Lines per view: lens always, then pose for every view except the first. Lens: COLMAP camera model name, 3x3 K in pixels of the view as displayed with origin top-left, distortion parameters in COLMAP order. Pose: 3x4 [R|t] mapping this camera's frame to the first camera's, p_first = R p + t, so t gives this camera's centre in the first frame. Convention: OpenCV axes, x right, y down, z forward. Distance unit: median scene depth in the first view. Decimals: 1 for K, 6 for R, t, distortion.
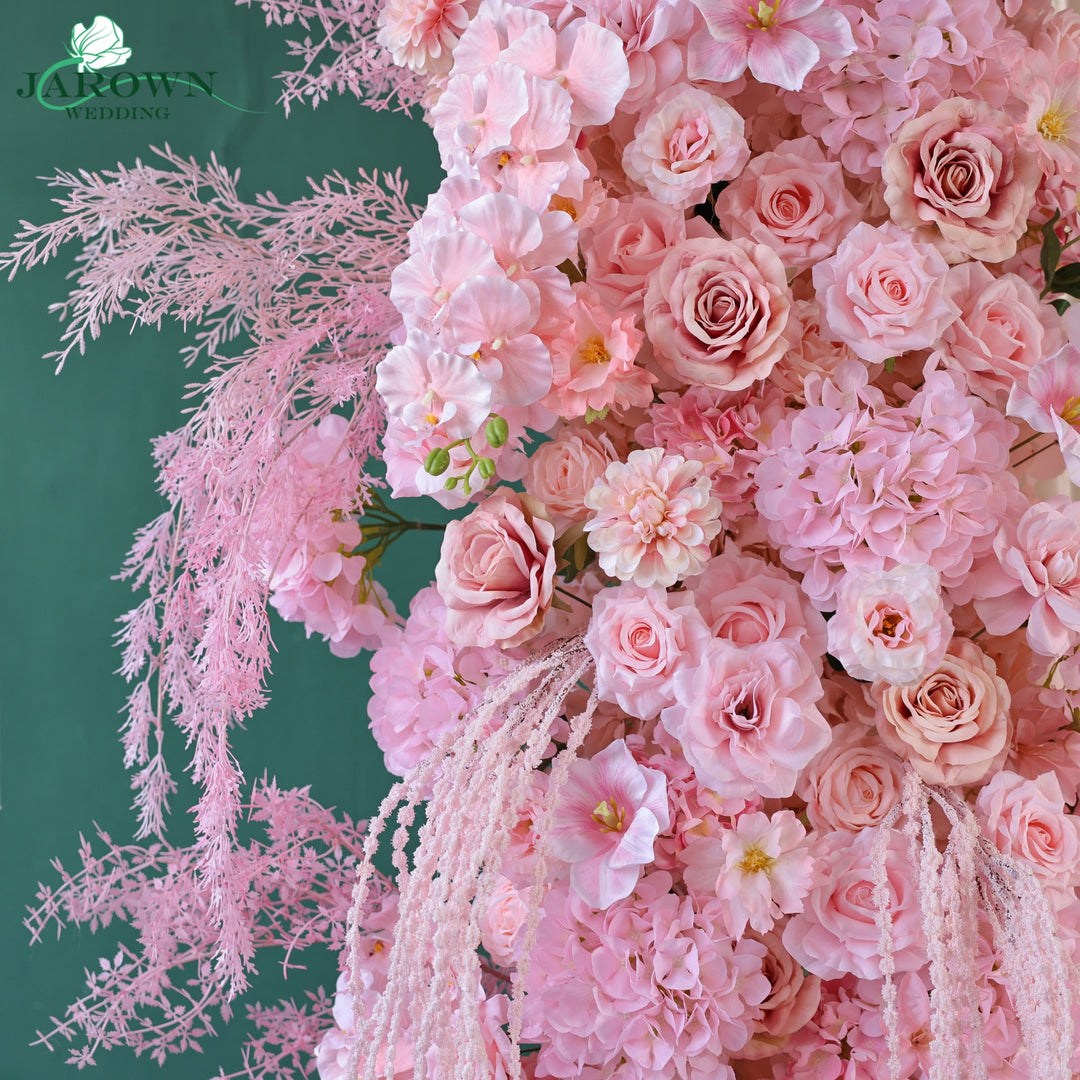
lens RADIAL K [[2293.3, 0, 540.0], [0, 2293.3, 540.0], [0, 0, 1]] dist [0.004036, 0.099697]
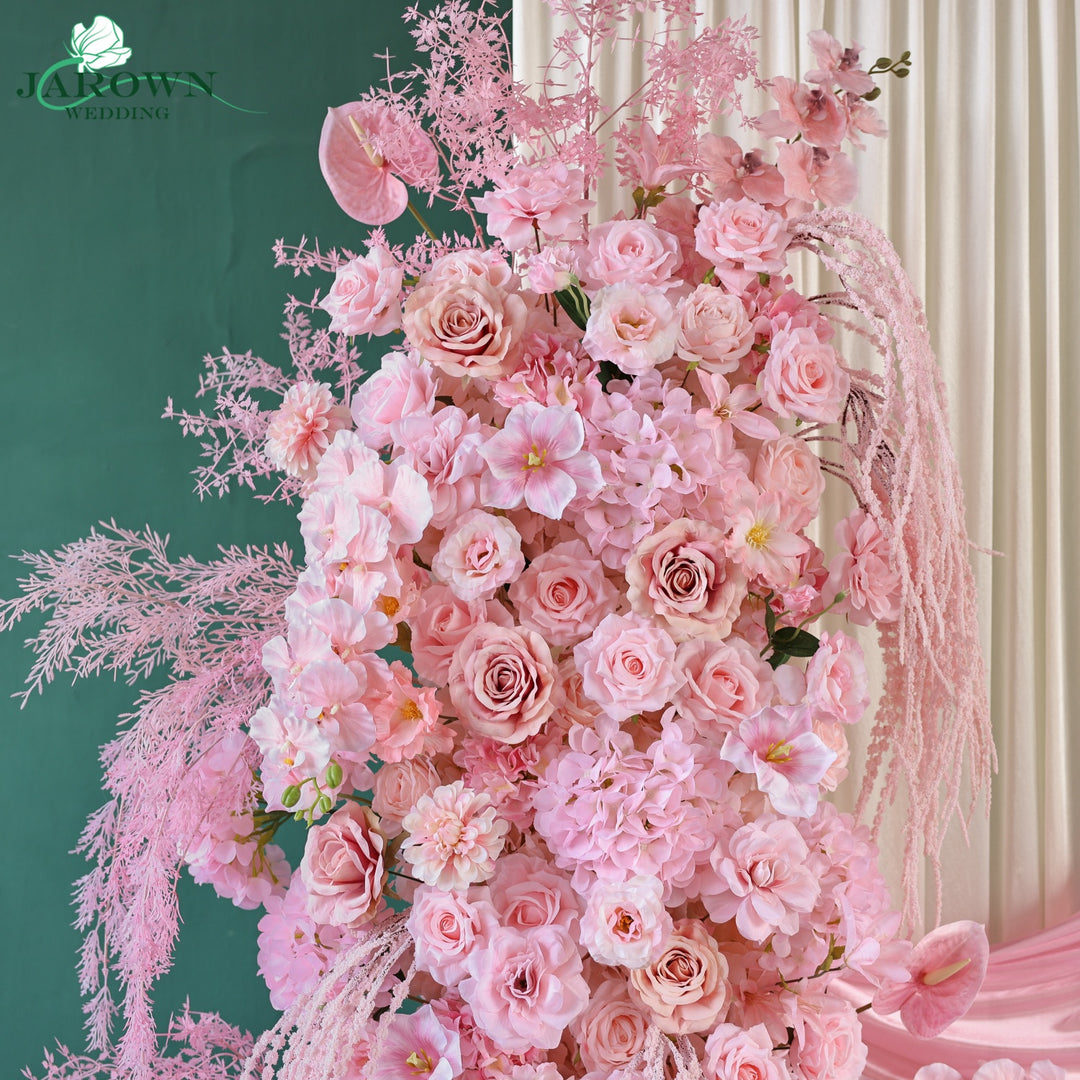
lens RADIAL K [[2080.5, 0, 540.0], [0, 2080.5, 540.0], [0, 0, 1]] dist [0.000374, 0.077848]
pose [[0.999124, -0.002476, -0.041784, 0.147993], [0.002367, 0.999994, -0.002647, -0.175934], [0.041791, 0.002546, 0.999123, -0.202608]]
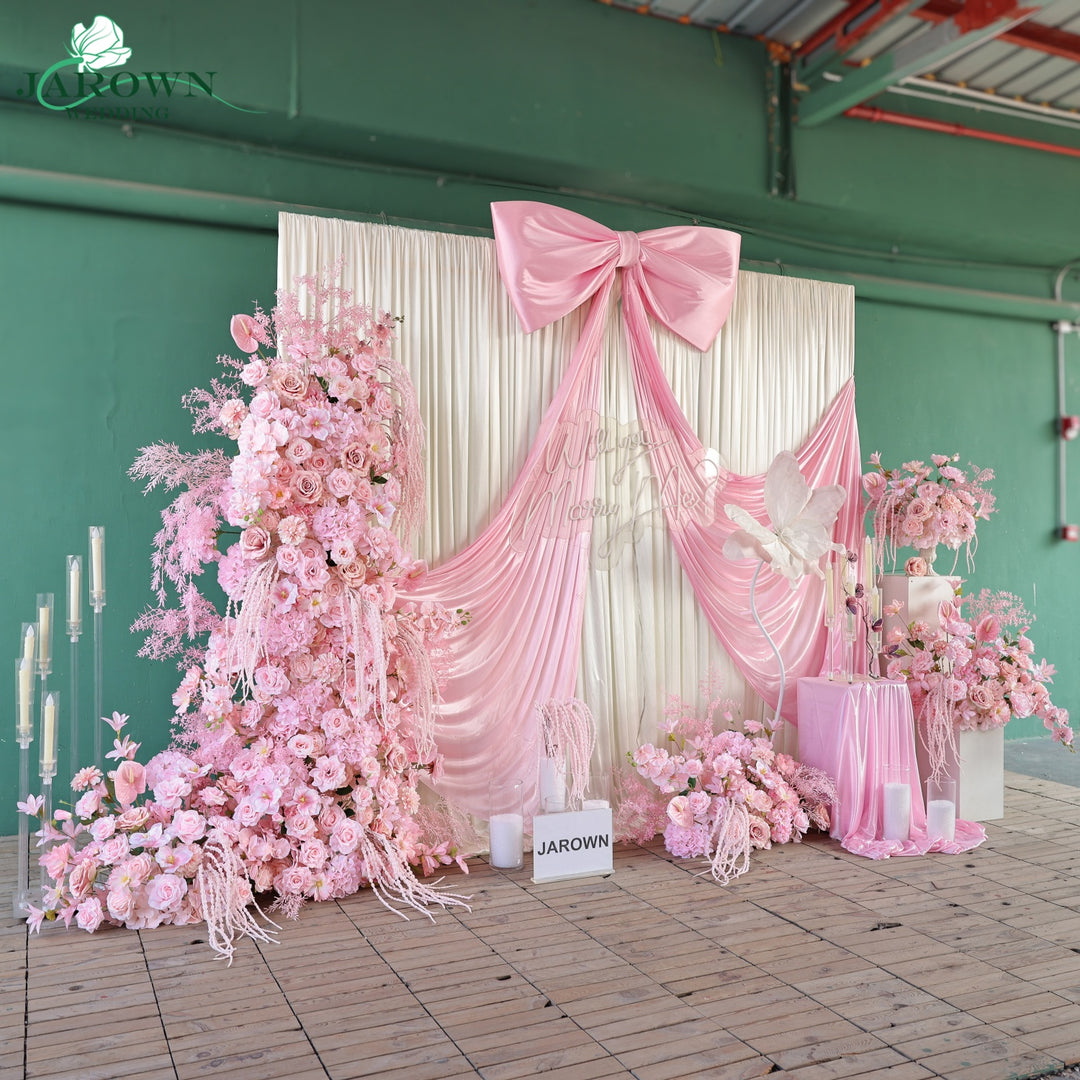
lens RADIAL K [[1127.0, 0, 540.0], [0, 1127.0, 540.0], [0, 0, 1]] dist [0.014881, -0.032466]
pose [[0.900931, -0.001800, 0.433959, -0.484672], [0.000770, 0.999996, 0.002549, 0.004268], [-0.433962, -0.001962, 0.900929, -1.262557]]
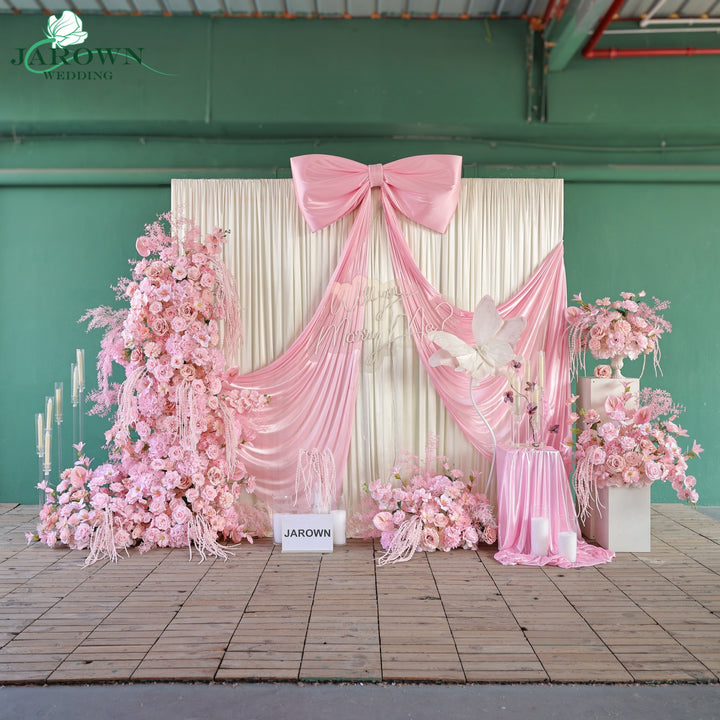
lens RADIAL K [[751.3, 0, 360.0], [0, 751.3, 360.0], [0, 0, 1]] dist [0.014881, -0.032466]
pose [[0.999966, -0.007033, 0.004330, 0.821674], [0.007007, 0.999958, 0.005910, 0.016453], [-0.004371, -0.005880, 0.999973, -1.861212]]
